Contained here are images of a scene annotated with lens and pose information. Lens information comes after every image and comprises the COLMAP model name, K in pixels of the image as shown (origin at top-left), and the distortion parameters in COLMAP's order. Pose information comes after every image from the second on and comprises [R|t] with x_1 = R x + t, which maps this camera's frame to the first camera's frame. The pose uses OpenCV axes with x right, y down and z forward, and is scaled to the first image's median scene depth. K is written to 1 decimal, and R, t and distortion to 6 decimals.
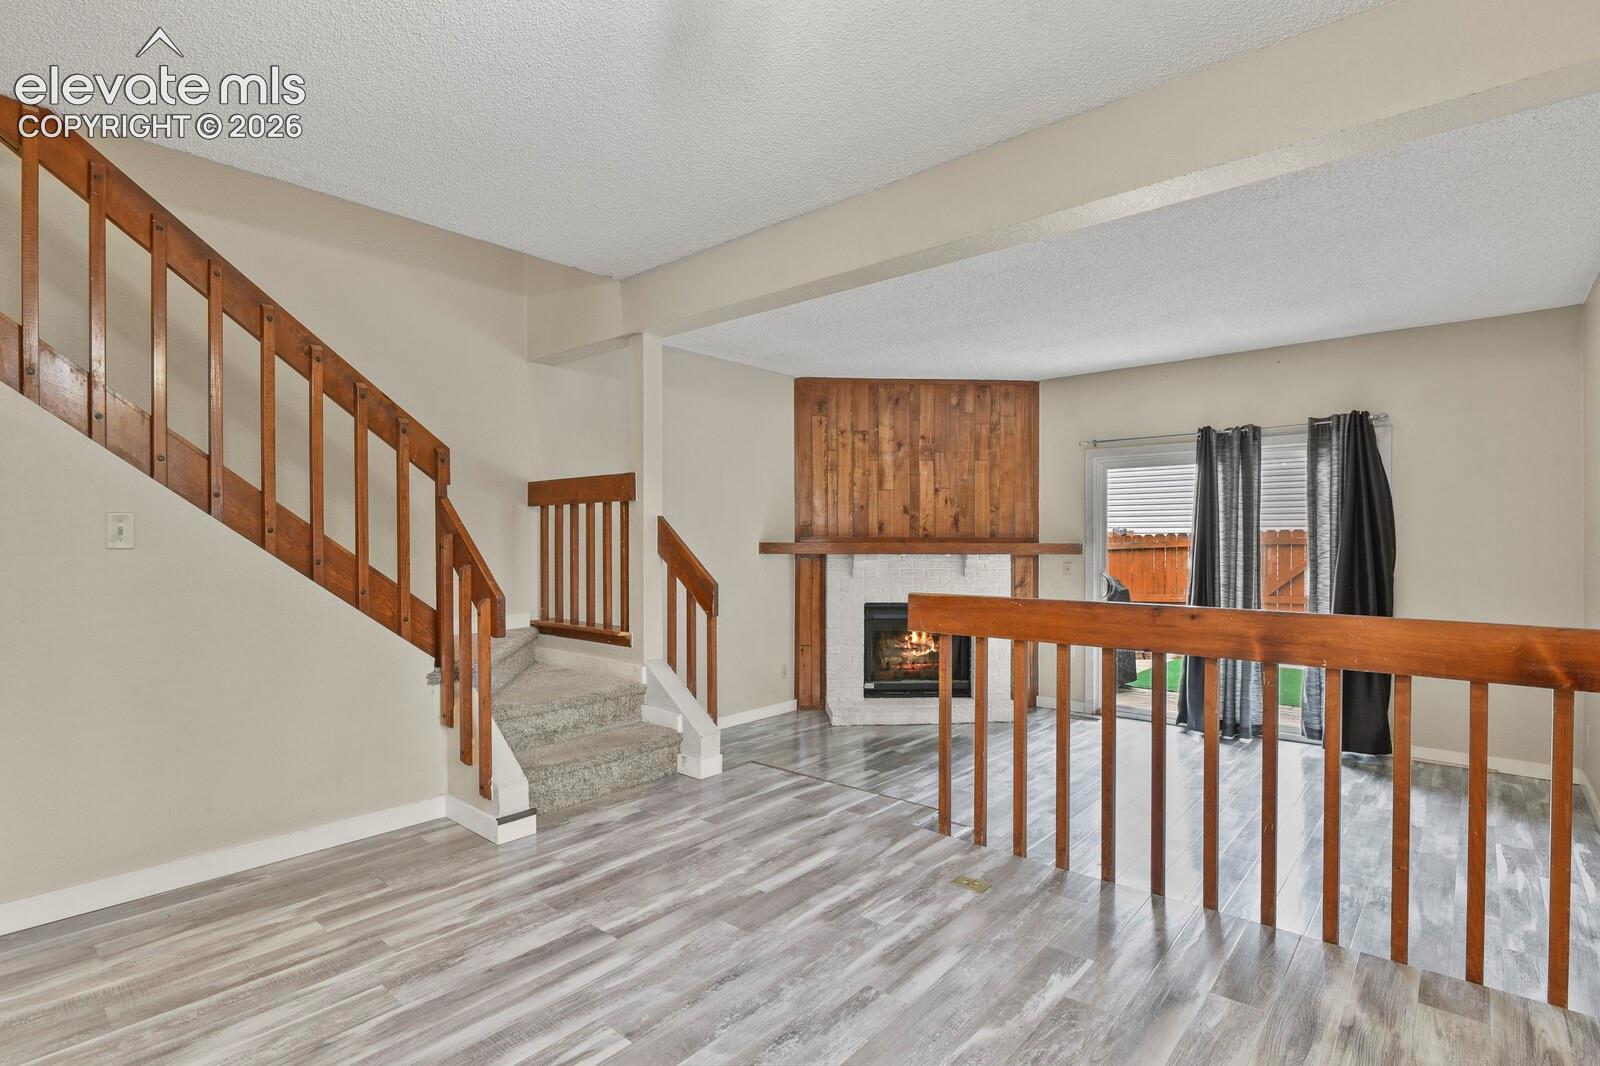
lens RADIAL K [[778.4, 0, 802.0], [0, 778.4, 540.2], [0, 0, 1]] dist [-0.005399, -0.004371]
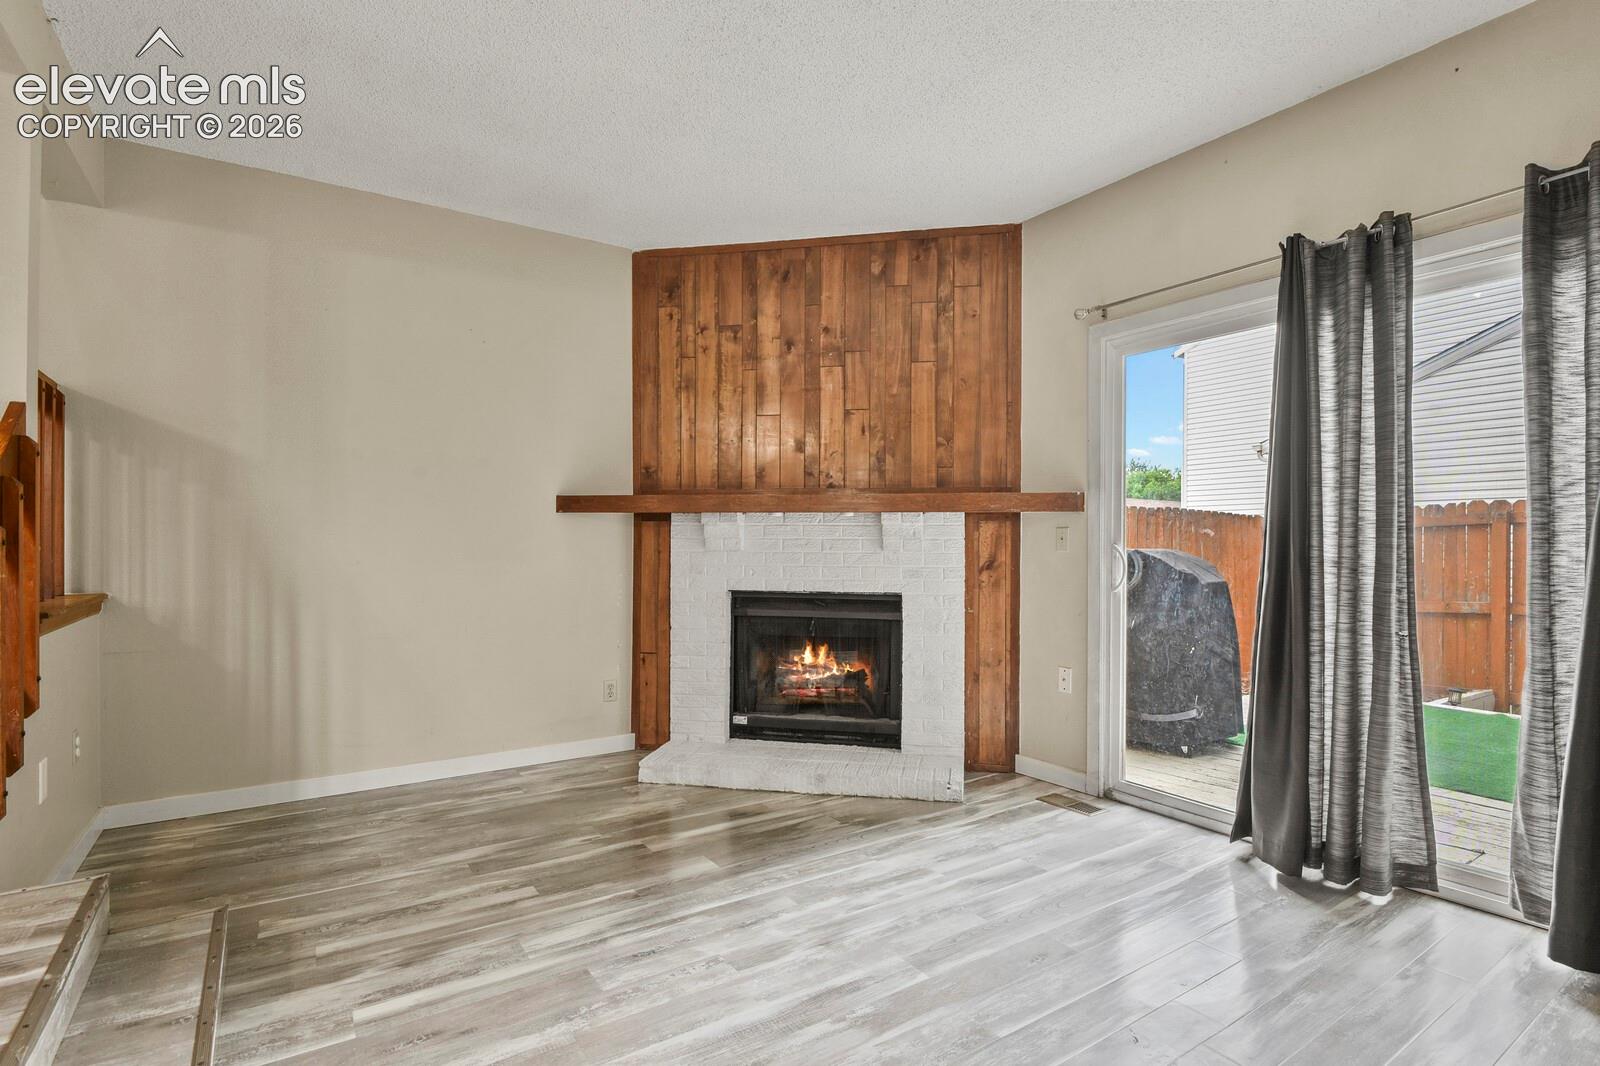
lens RADIAL K [[778.4, 0, 803.6], [0, 778.4, 537.8], [0, 0, 1]] dist [-0.005399, -0.004371]
pose [[0.964073, 0.000728, -0.265635, 0.309154], [-0.002723, 0.999971, -0.007143, 0.041398], [0.265623, 0.007609, 0.964047, 0.393158]]
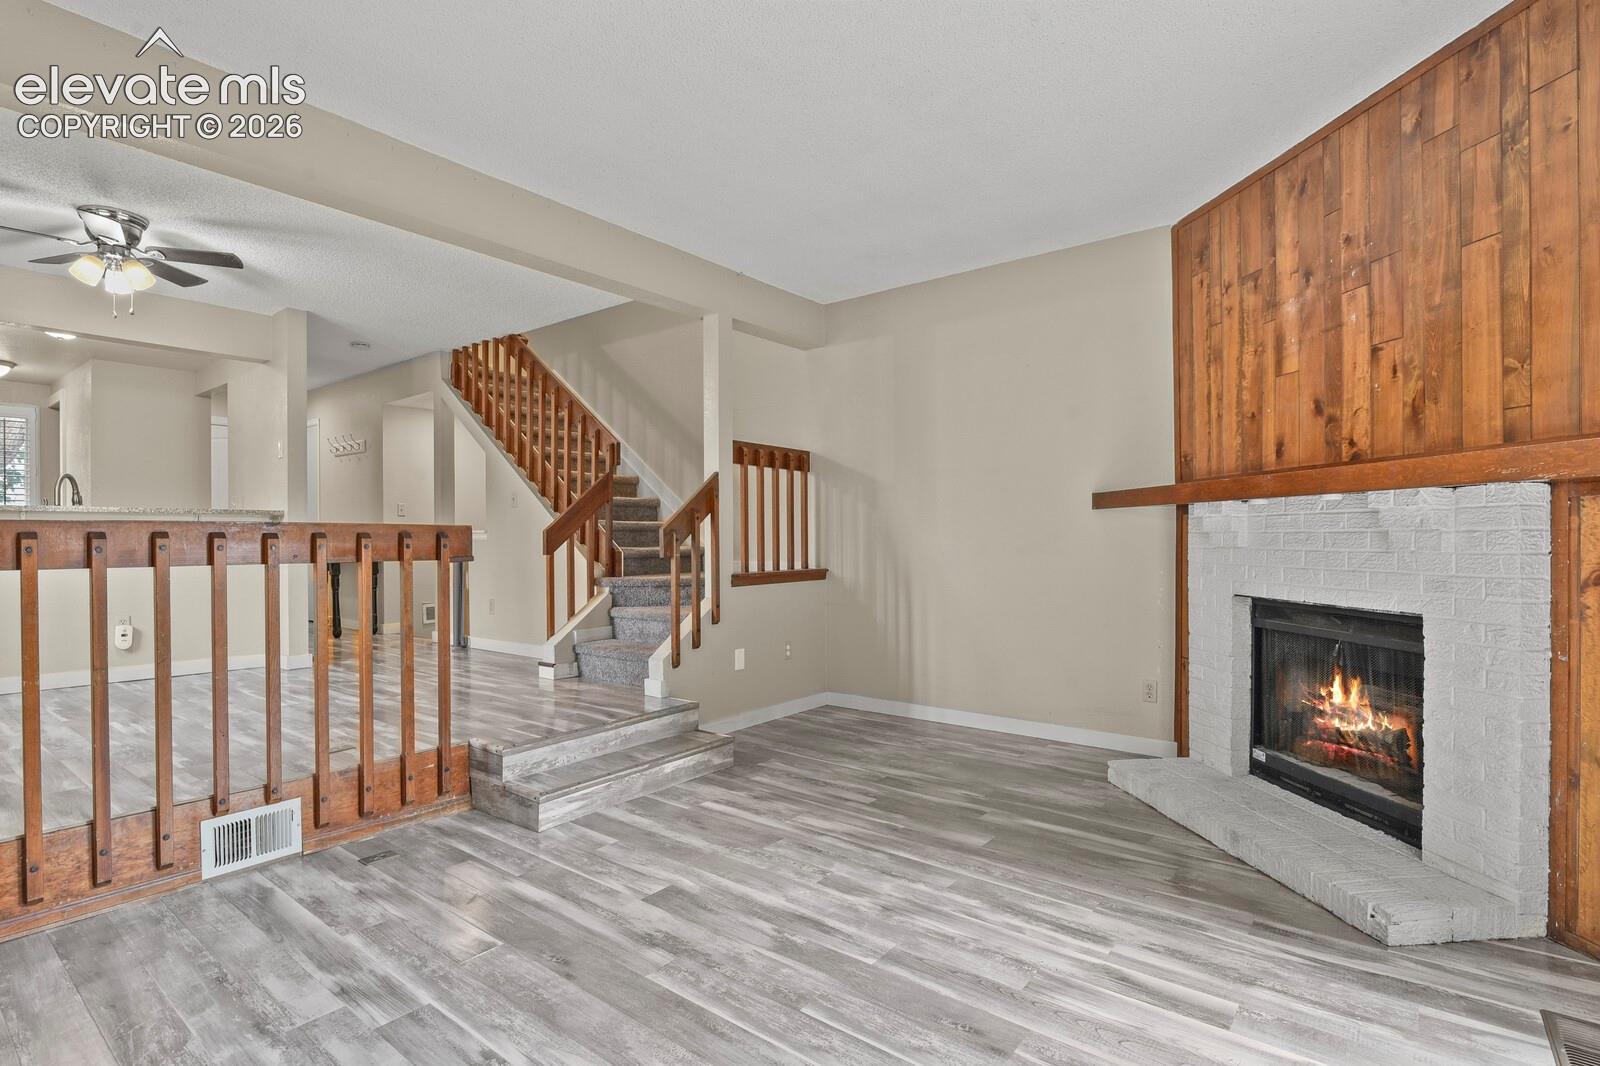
lens RADIAL K [[778.4, 0, 801.9], [0, 778.4, 535.7], [0, 0, 1]] dist [-0.005399, -0.004371]
pose [[0.052949, -0.003396, -0.998591, 0.595034], [0.000837, 0.999994, -0.003357, 0.041439], [0.998597, -0.000658, 0.052952, 0.666870]]
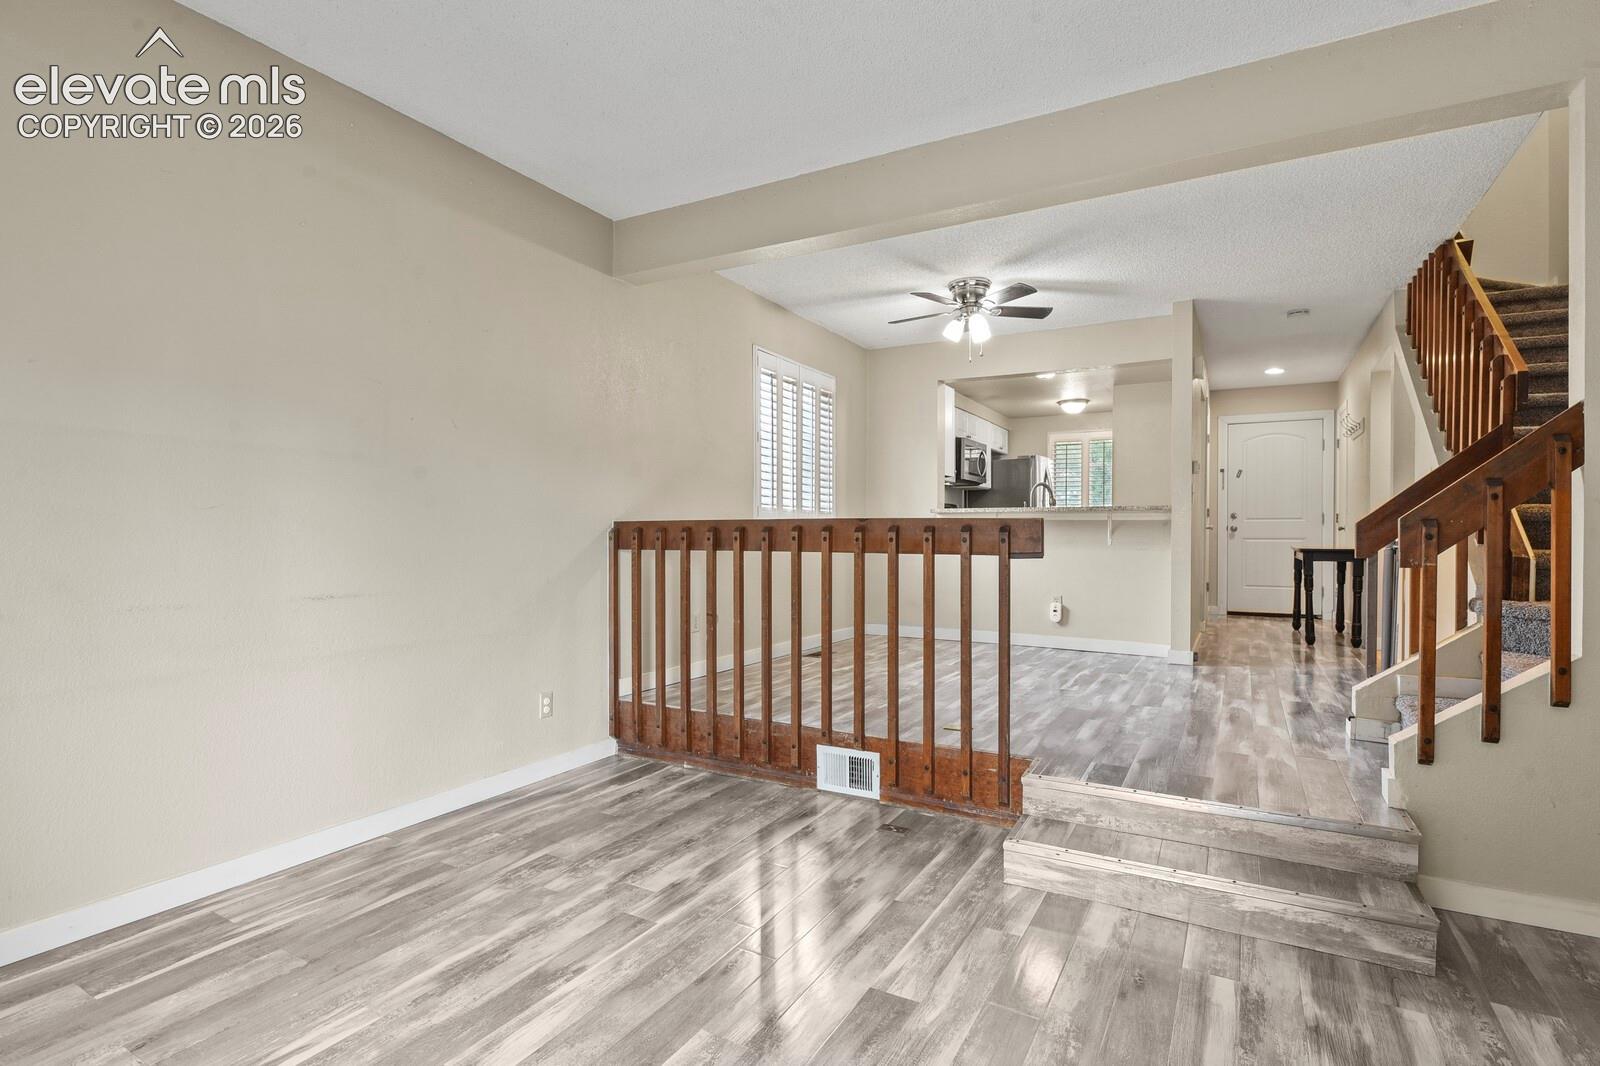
lens RADIAL K [[778.4, 0, 799.8], [0, 778.4, 531.3], [0, 0, 1]] dist [-0.005399, -0.004371]
pose [[-0.980236, -0.003162, -0.197806, 0.298819], [-0.003826, 0.999988, 0.002972, 0.039198], [0.197794, 0.003670, -0.980237, 0.898835]]
